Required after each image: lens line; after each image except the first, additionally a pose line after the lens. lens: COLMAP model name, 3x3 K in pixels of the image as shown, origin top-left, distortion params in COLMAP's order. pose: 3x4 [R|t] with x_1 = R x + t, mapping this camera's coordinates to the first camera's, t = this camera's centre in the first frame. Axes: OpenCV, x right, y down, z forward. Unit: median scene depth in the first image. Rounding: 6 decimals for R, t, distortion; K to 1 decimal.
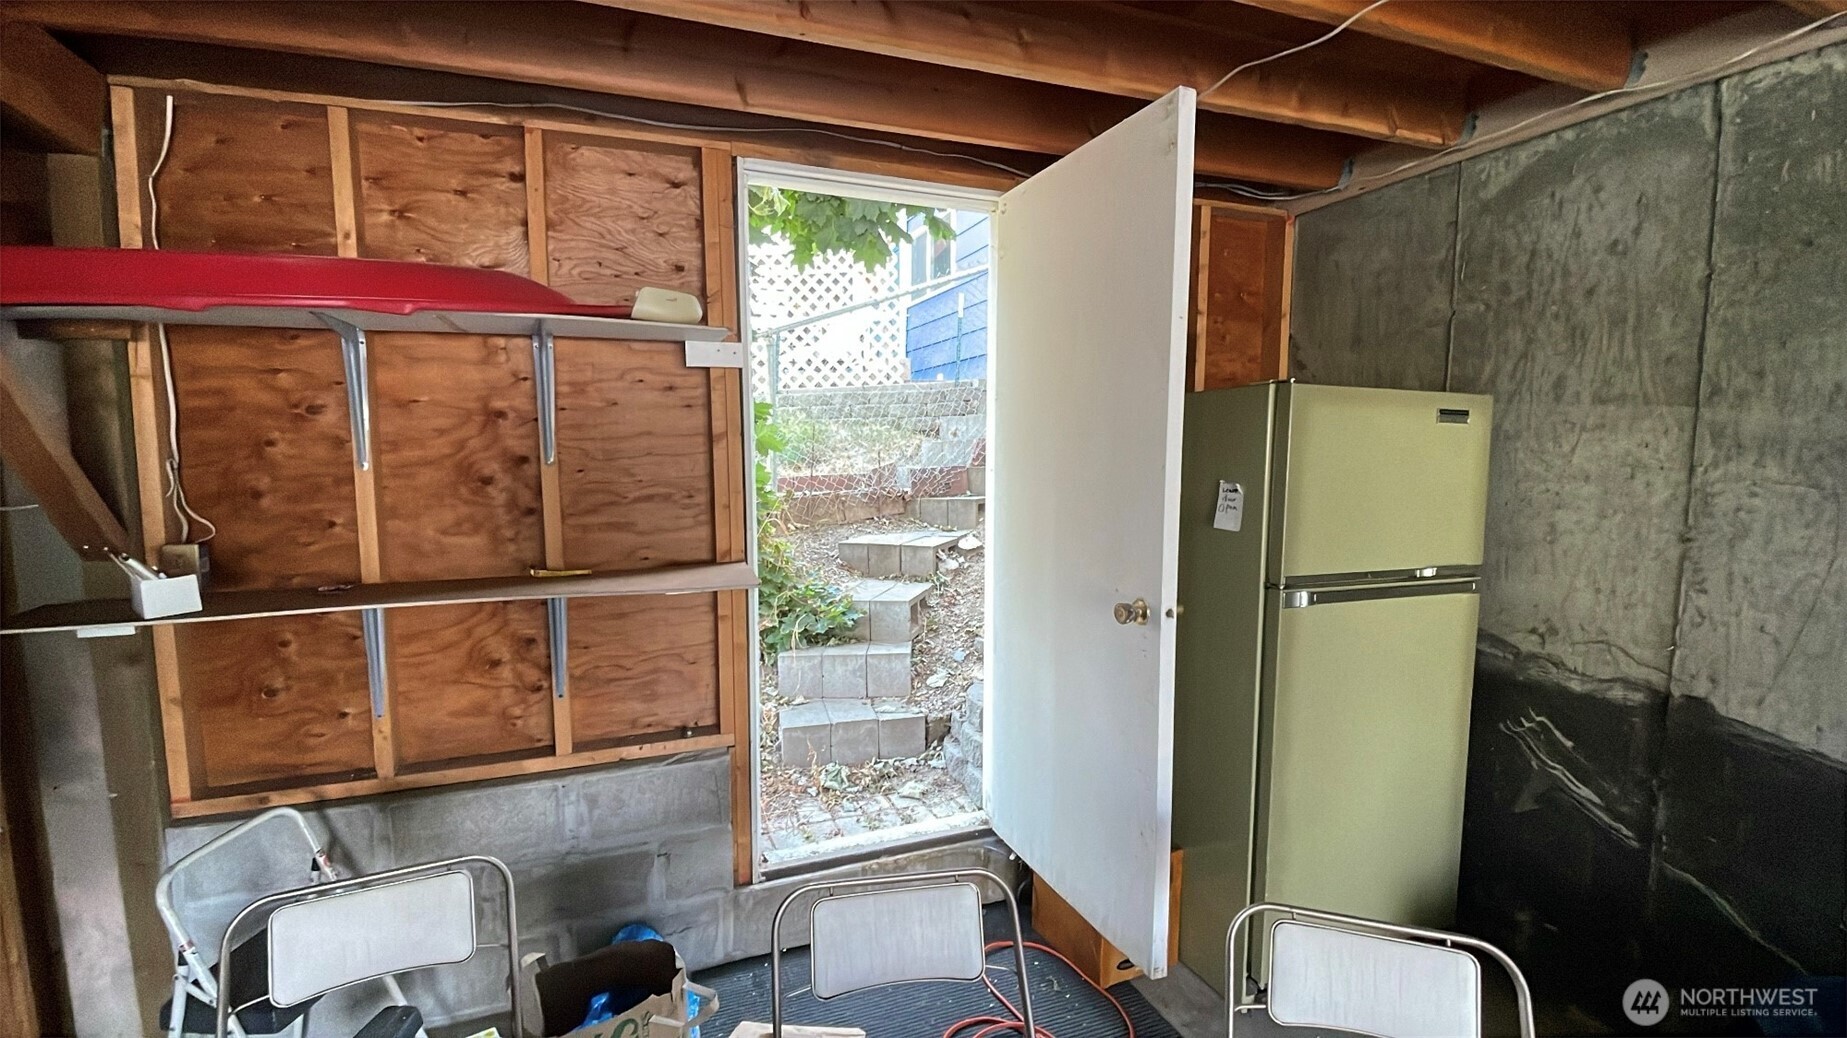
lens RADIAL K [[801.1, 0, 916.9], [0, 801.1, 525.5], [0, 0, 1]] dist [0.013691, -0.016685]
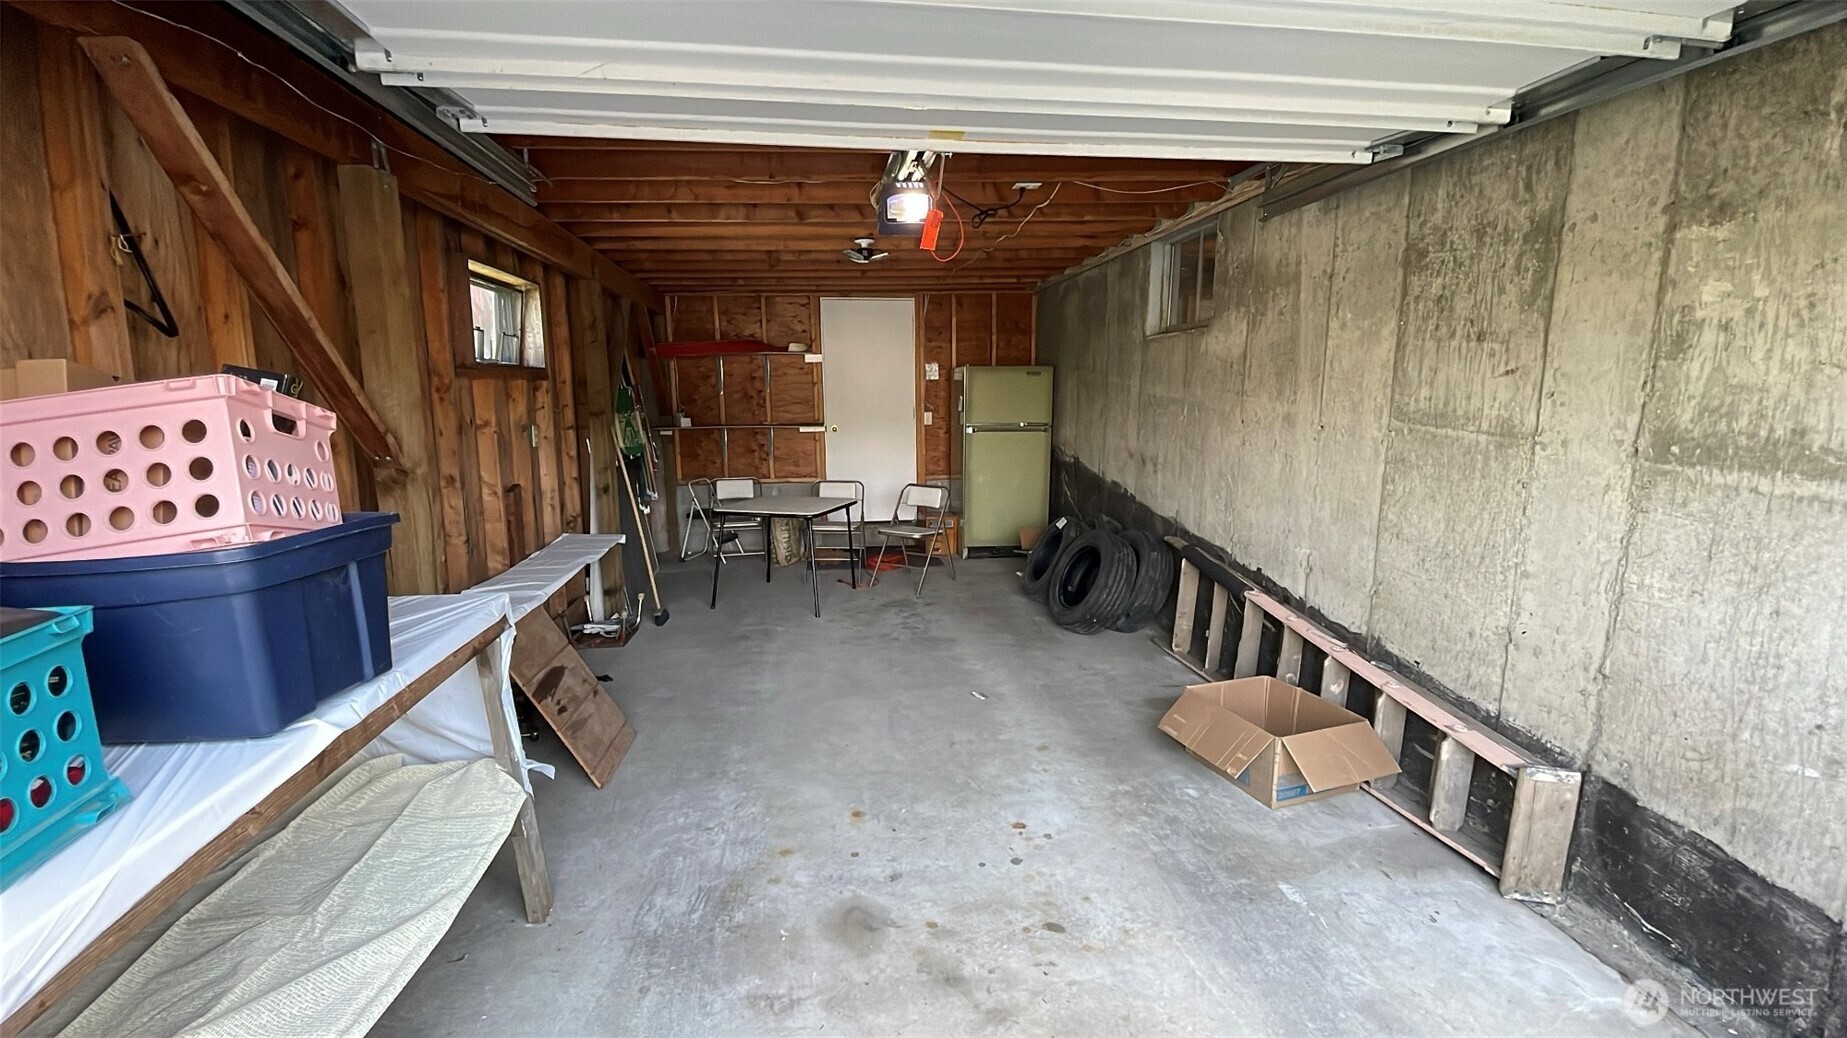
lens RADIAL K [[801.1, 0, 916.9], [0, 801.1, 525.5], [0, 0, 1]] dist [0.013691, -0.016685]
pose [[0.966469, 0.034992, -0.254389, 1.095784], [-0.014053, 0.996395, 0.083668, 0.206361], [0.256399, -0.077287, 0.963476, -2.279234]]
